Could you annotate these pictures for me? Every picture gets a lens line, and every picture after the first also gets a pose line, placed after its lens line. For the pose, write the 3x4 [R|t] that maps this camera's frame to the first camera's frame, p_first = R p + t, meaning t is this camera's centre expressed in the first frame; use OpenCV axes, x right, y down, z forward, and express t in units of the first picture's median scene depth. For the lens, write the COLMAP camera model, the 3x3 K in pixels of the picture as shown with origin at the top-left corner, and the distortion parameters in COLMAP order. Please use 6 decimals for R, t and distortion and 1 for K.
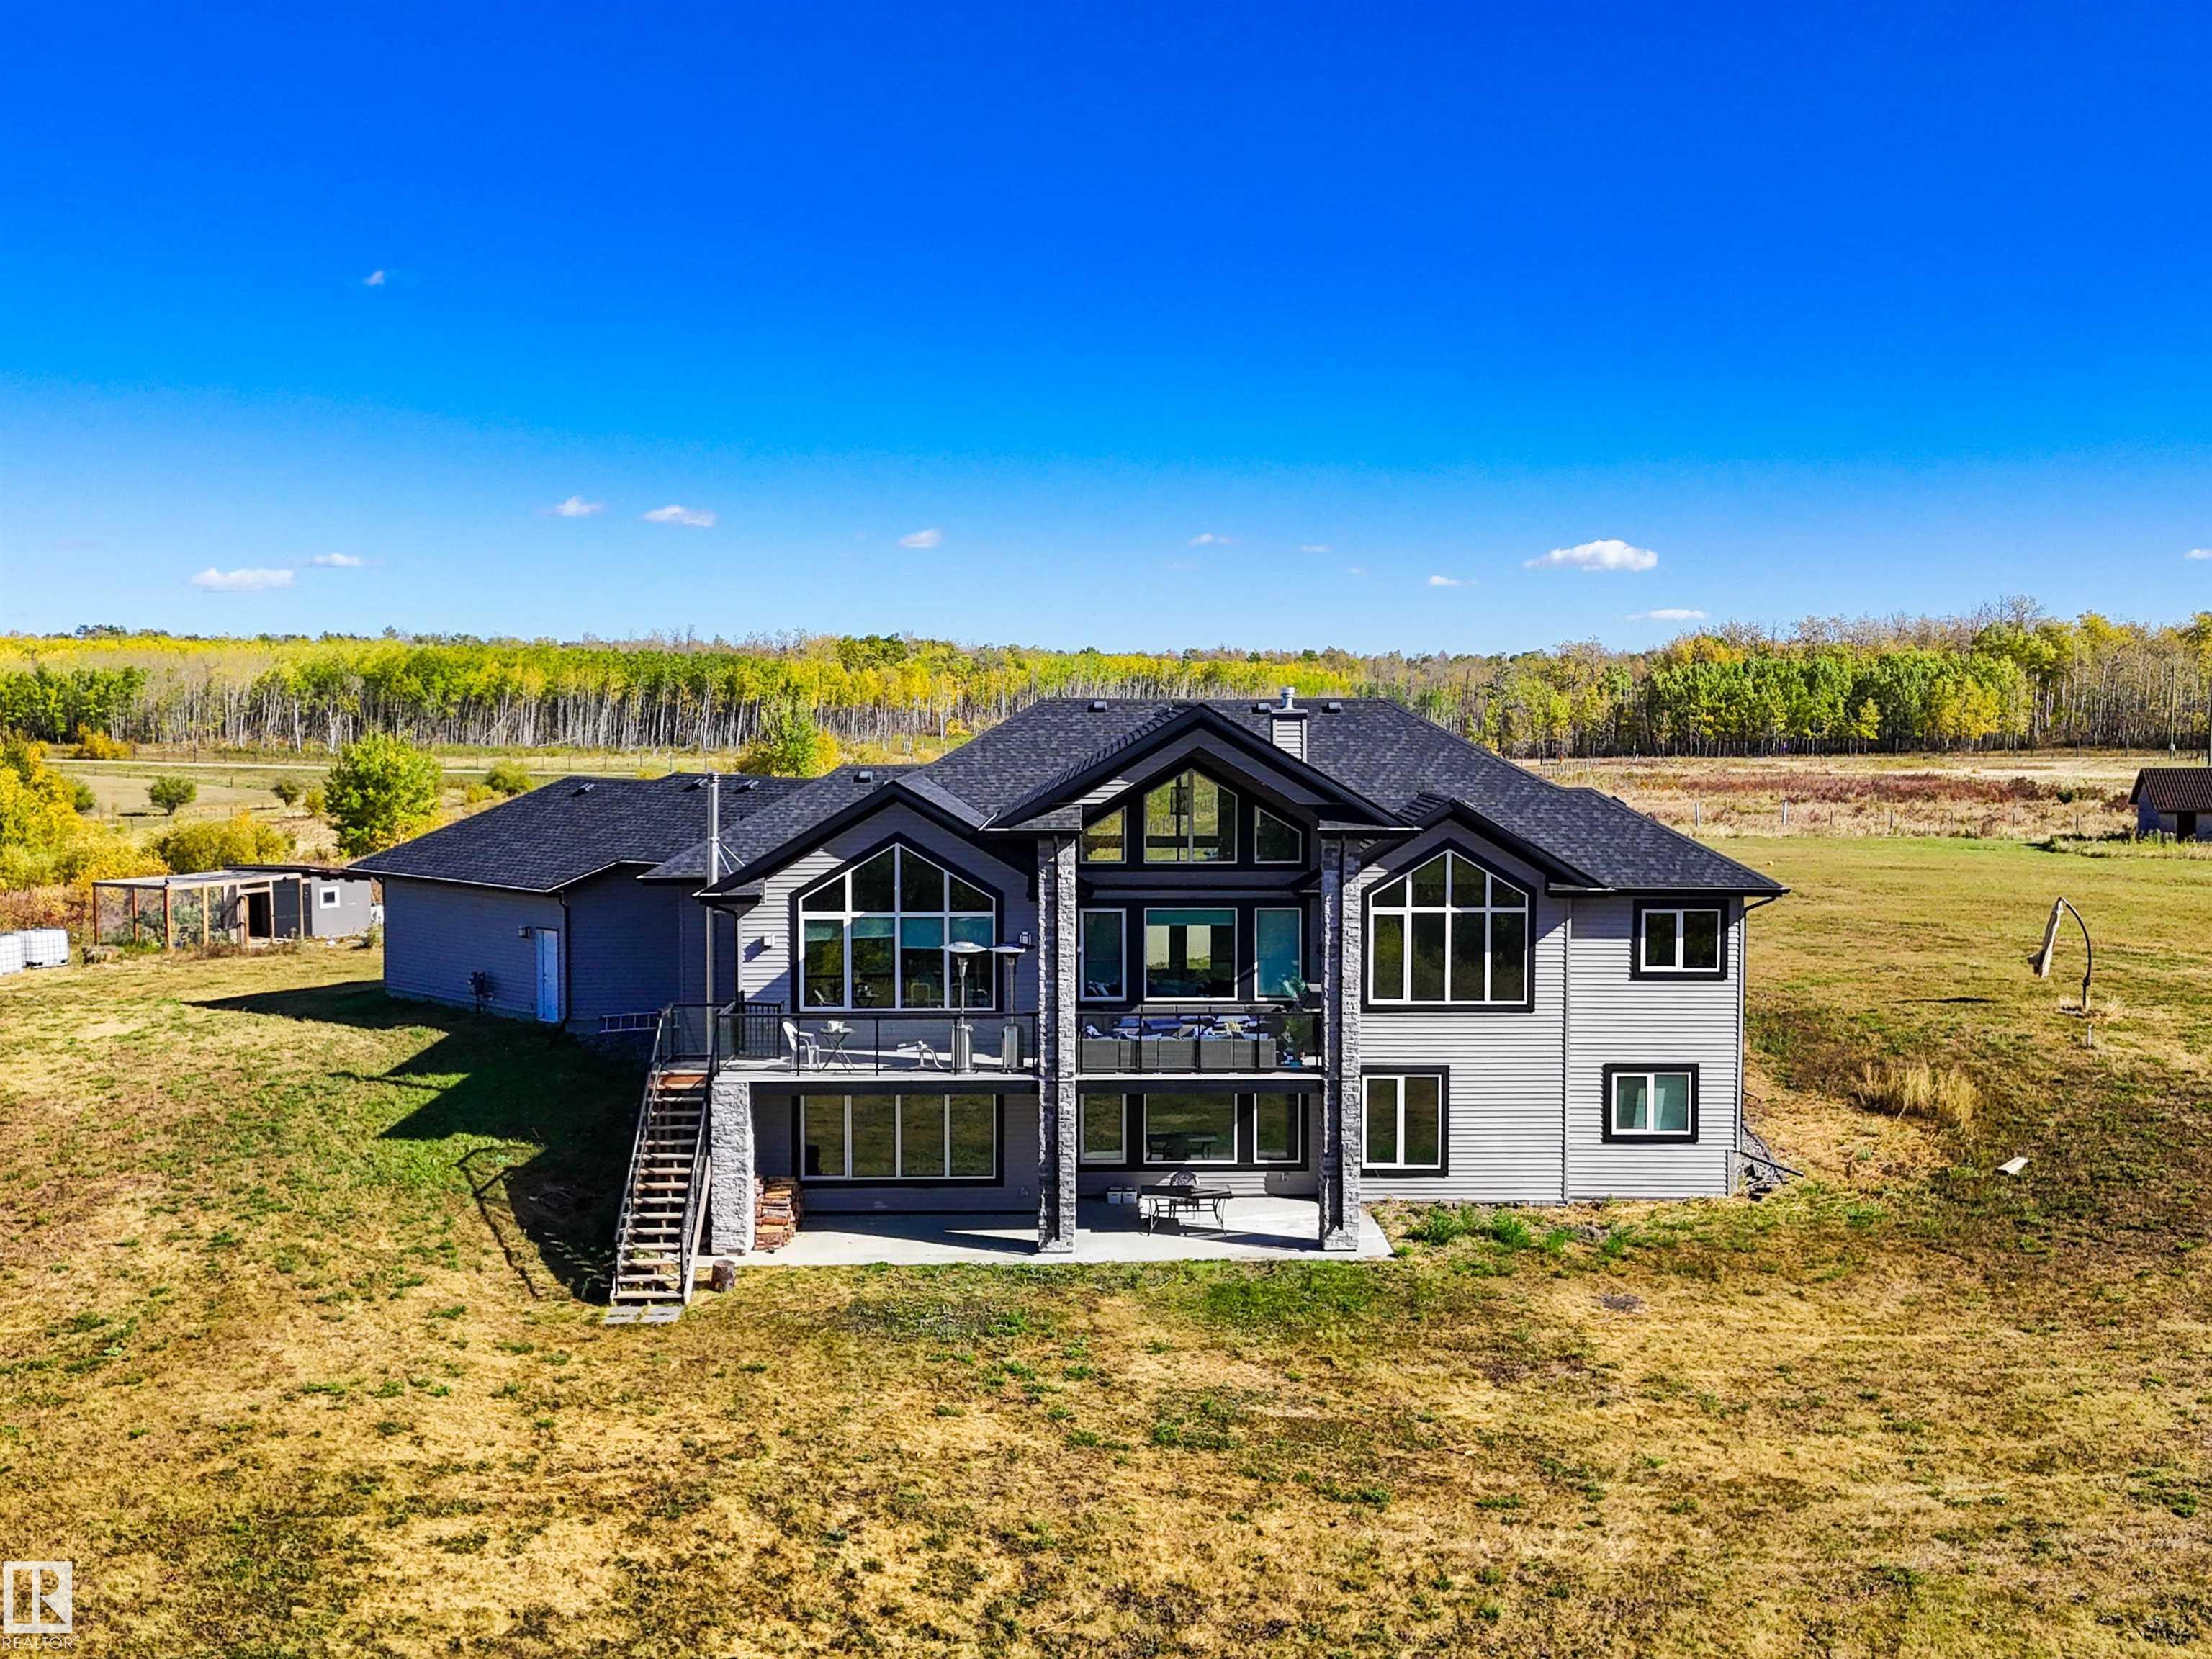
lens RADIAL K [[2023.4, 0, 1106.0], [0, 2023.4, 829.5], [0, 0, 1]] dist [-0.002607, -0.003656]
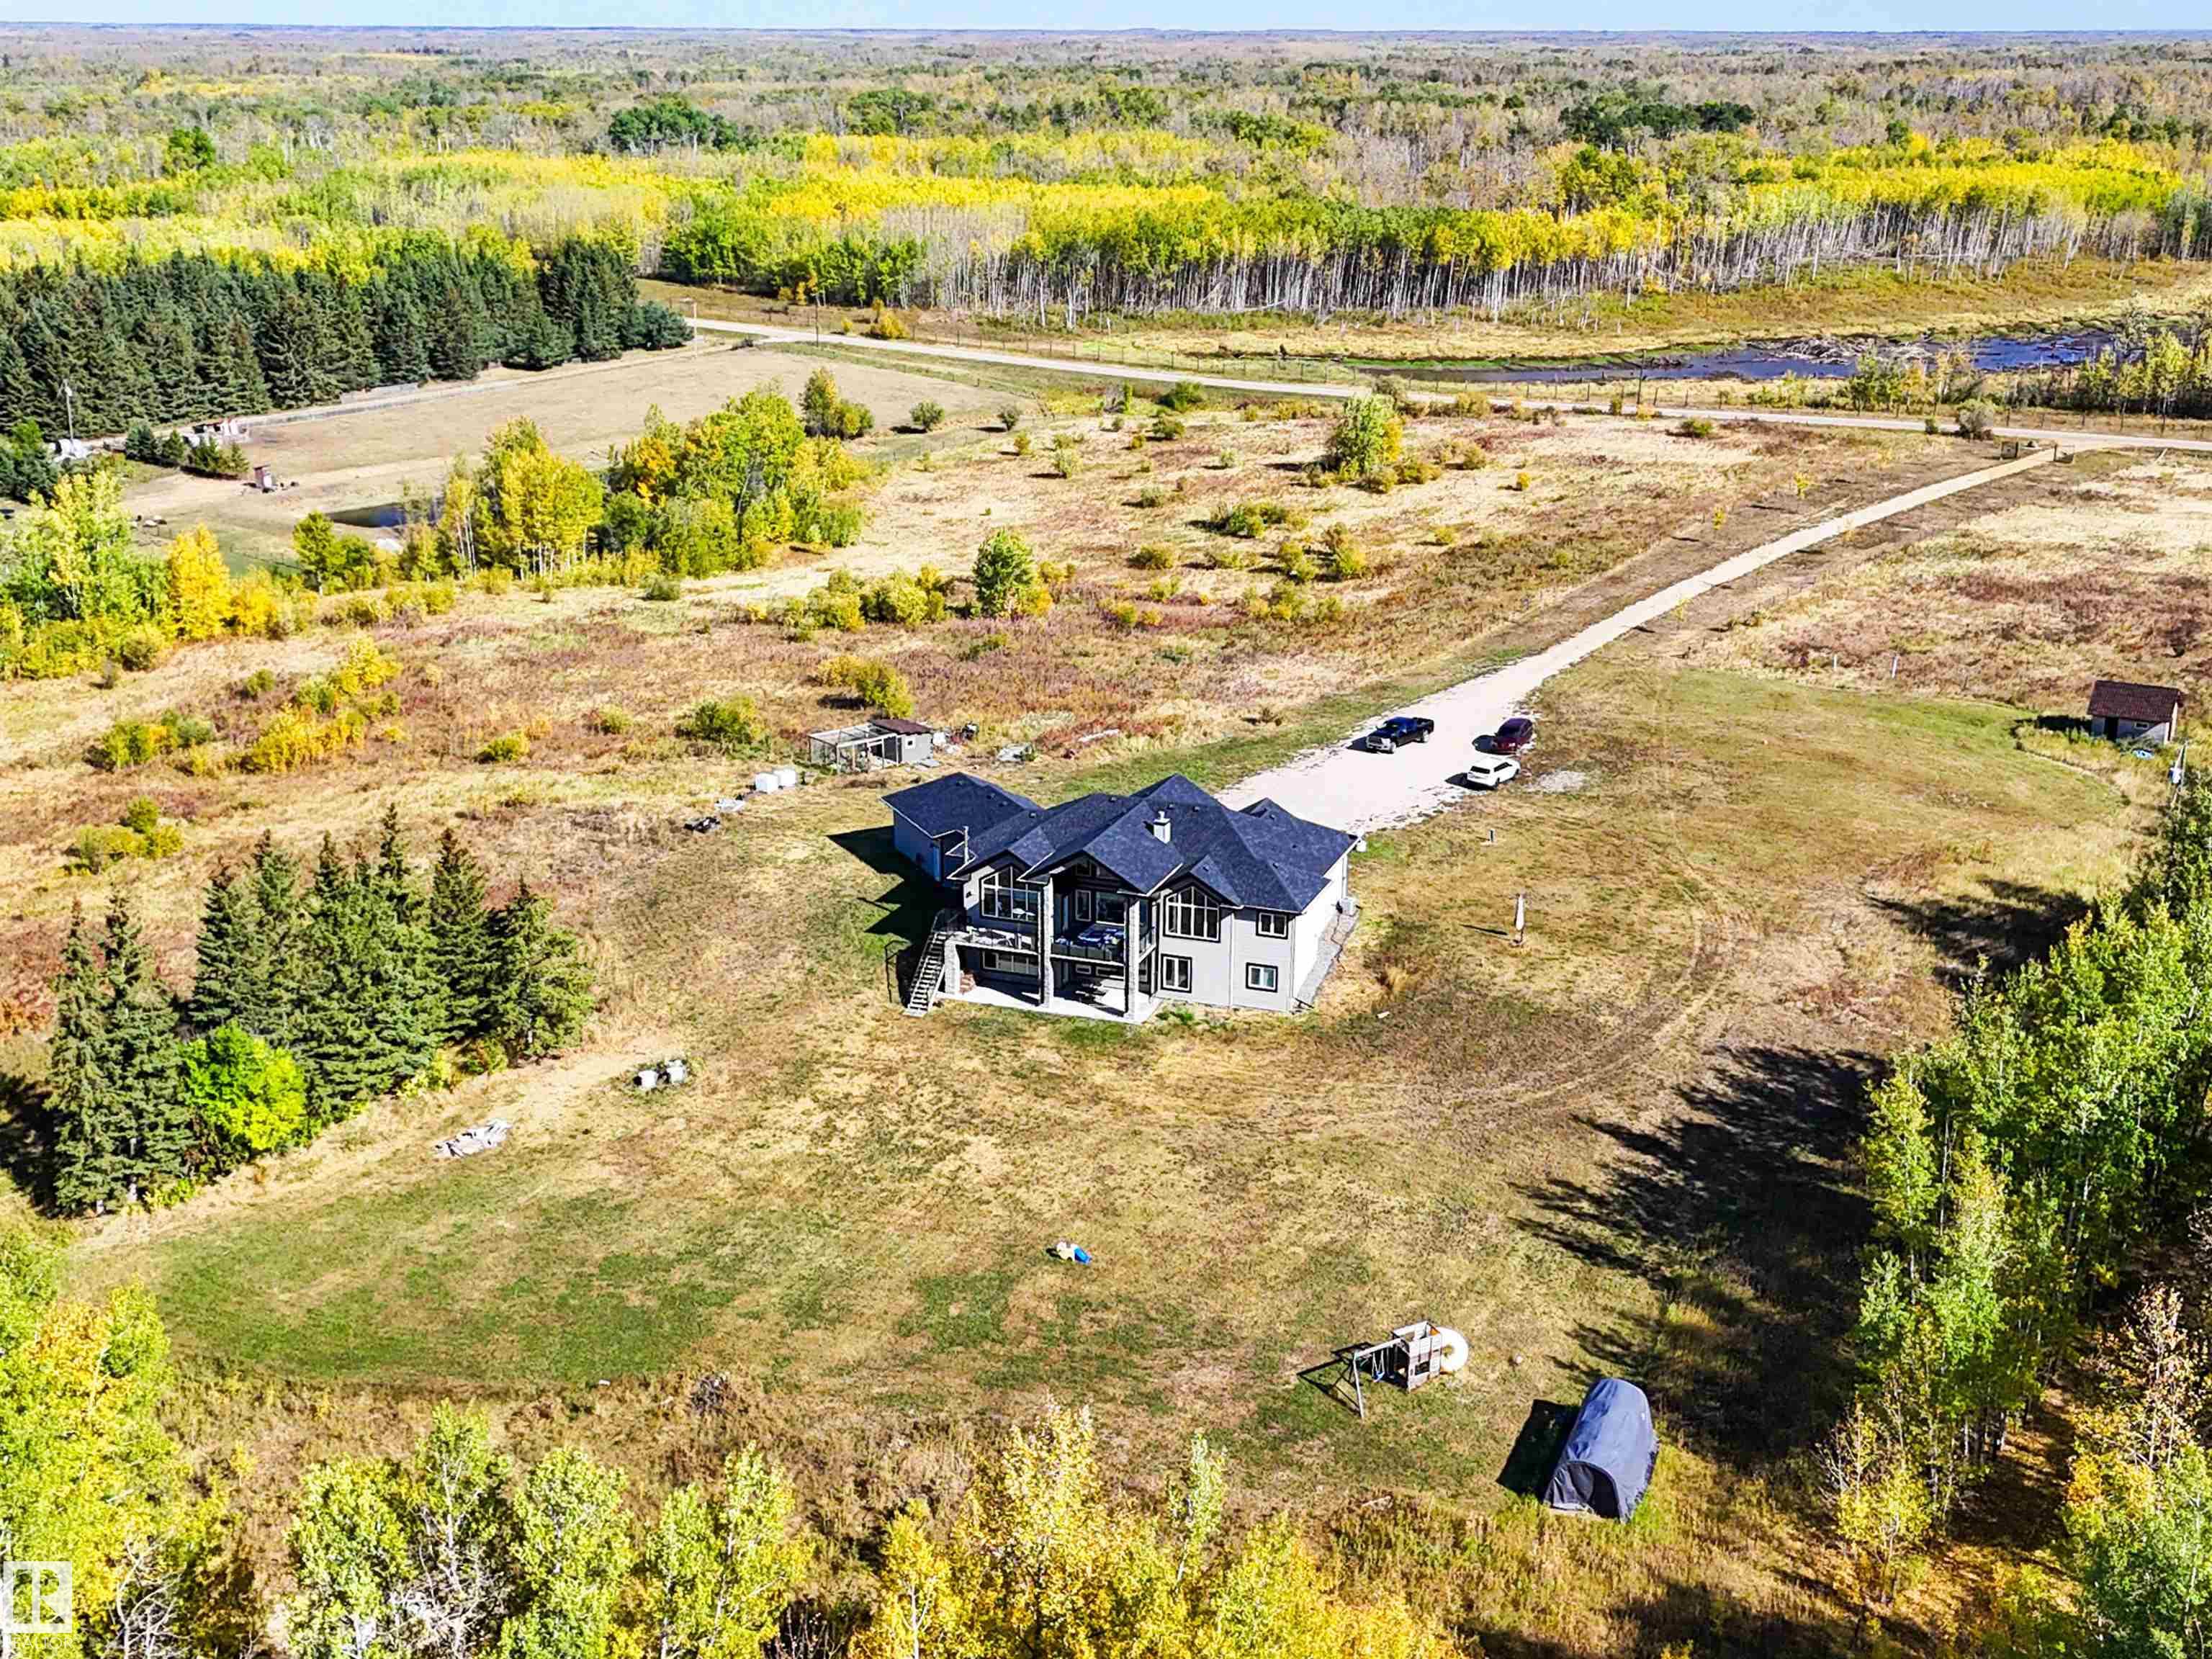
lens RADIAL K [[2136.0, 0, 1106.0], [0, 2136.0, 829.5], [0, 0, 1]] dist [0.046819, -0.004014]
pose [[0.928428, 0.108962, -0.355175, 1.119900], [-0.013407, 0.965227, 0.261070, -0.854364], [0.371271, -0.237623, 0.897604, -1.742654]]
